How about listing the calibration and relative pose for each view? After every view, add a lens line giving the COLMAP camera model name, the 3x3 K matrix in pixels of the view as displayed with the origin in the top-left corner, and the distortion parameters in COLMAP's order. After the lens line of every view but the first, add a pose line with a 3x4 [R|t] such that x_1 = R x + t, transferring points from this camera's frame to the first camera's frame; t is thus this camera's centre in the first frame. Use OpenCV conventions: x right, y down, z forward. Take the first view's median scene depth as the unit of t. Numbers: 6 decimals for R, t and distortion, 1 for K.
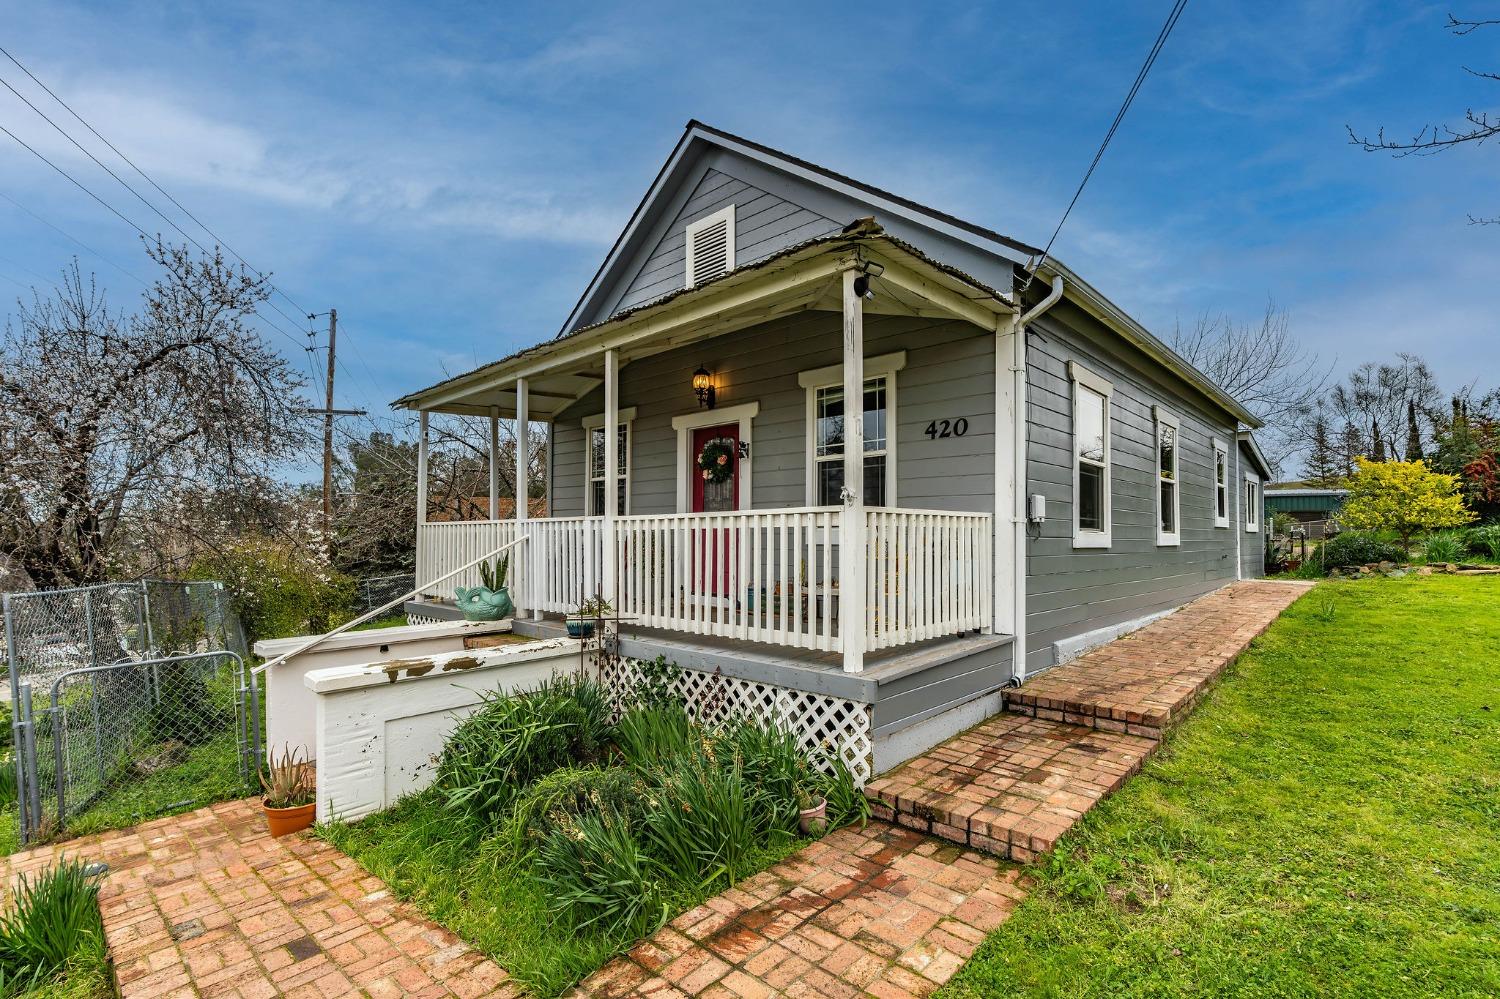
lens RADIAL K [[678.7, 0, 750.6], [0, 678.7, 526.9], [0, 0, 1]] dist [-0.010418, 0.001638]
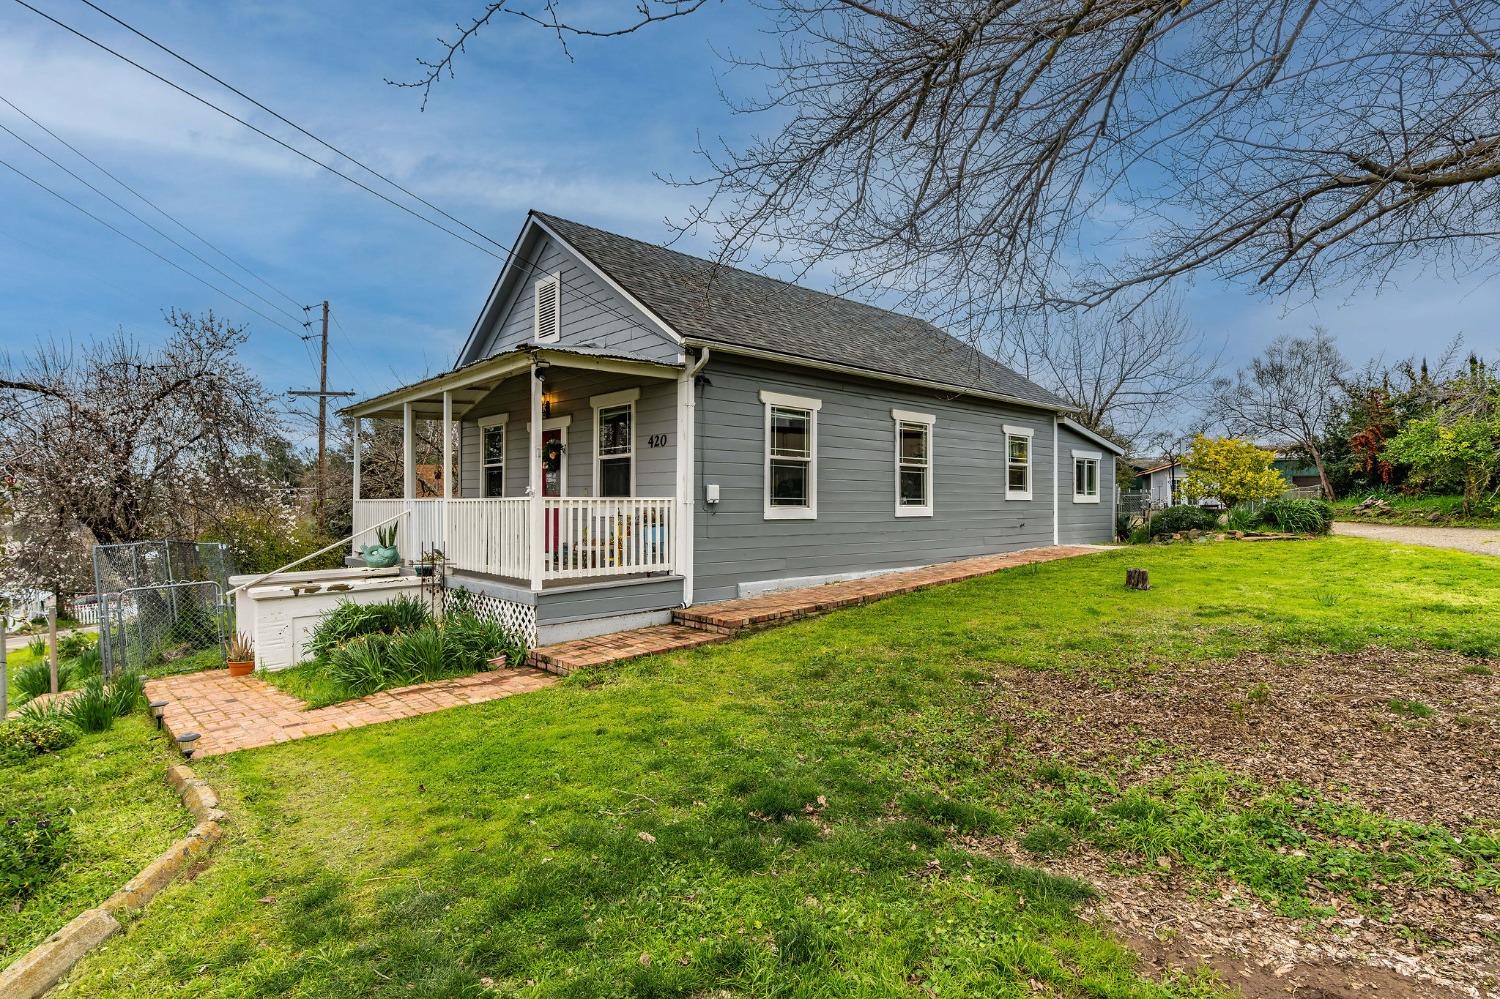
lens RADIAL K [[734.4, 0, 731.7], [0, 734.4, 502.3], [0, 0, 1]] dist [-0.013328, 0.001150]
pose [[0.996983, -0.001108, -0.077618, 0.553127], [0.002361, 0.999868, 0.016054, -0.032238], [0.077590, -0.016189, 0.996854, -0.597206]]
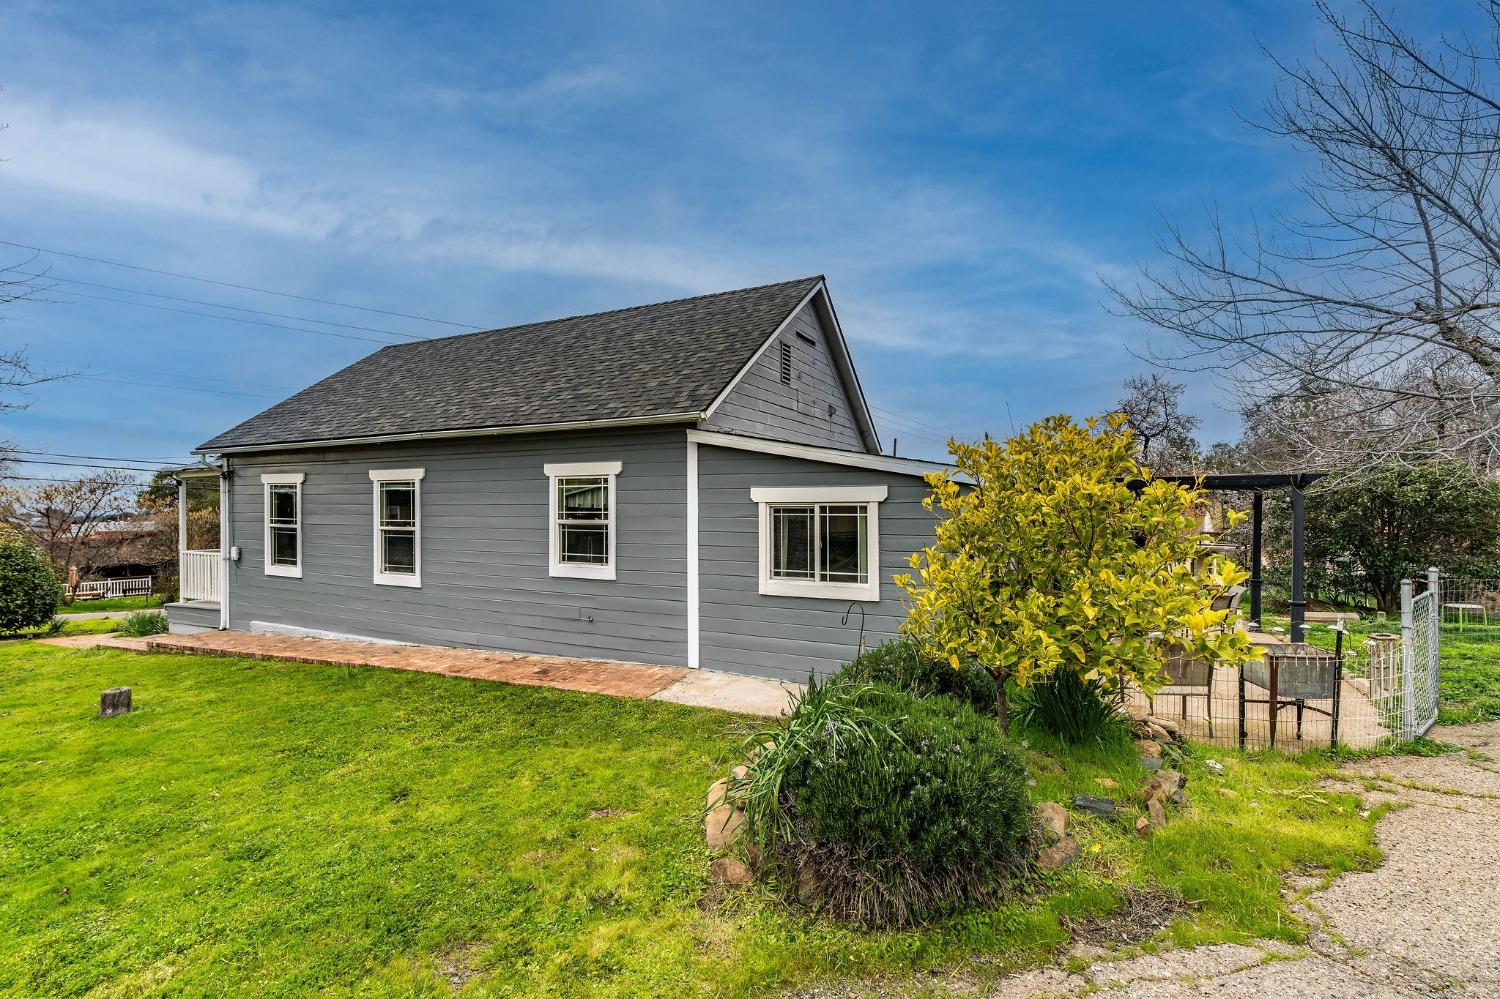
lens RADIAL K [[678.7, 0, 773.7], [0, 678.7, 524.4], [0, 0, 1]] dist [-0.010418, 0.001638]
pose [[0.317328, 0.004576, -0.948305, 2.769304], [0.001908, 0.999983, 0.005464, -0.117896], [0.948314, -0.003543, 0.317314, 1.797615]]
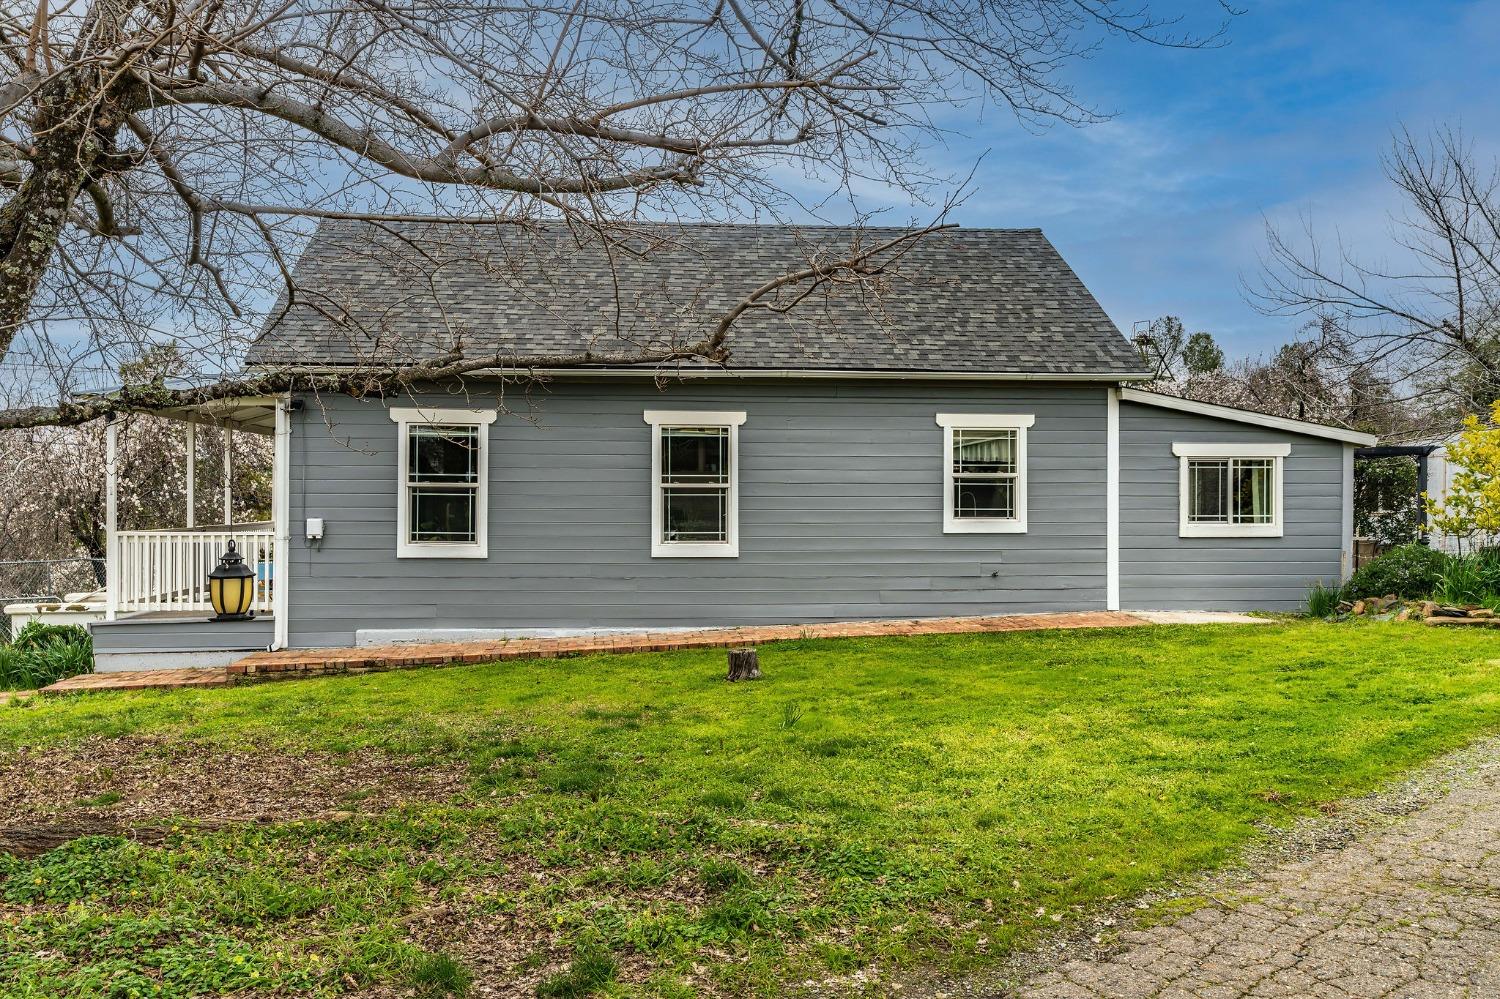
lens RADIAL K [[1163.9, 0, 739.7], [0, 1163.9, 497.5], [0, 0, 1]] dist [0.002392, 0.005201]
pose [[0.771220, 0.001996, -0.636566, 2.419461], [0.008979, 0.999861, 0.014015, -0.108122], [0.636505, -0.016524, 0.771095, -0.260292]]
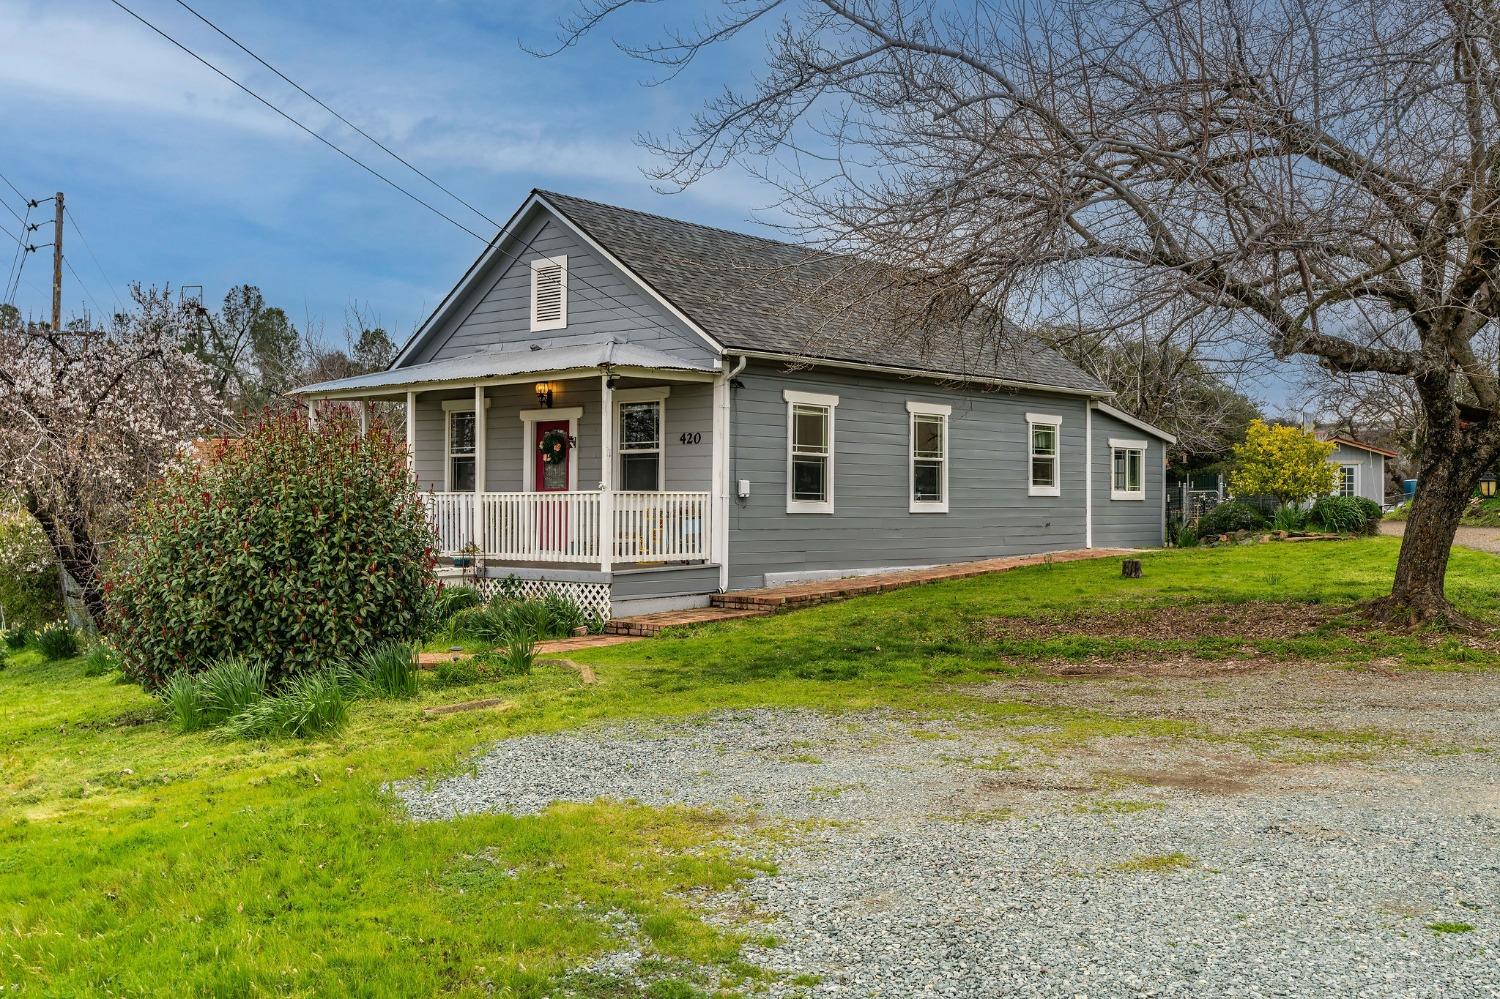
lens RADIAL K [[1423.8, 0, 762.9], [0, 1423.8, 491.0], [0, 0, 1]] dist [-0.000302, 0.000000]
pose [[0.998968, 0.001385, 0.045403, 0.292195], [-0.001732, 0.999970, 0.007608, -0.044119], [-0.045391, -0.007678, 0.998940, -2.259431]]
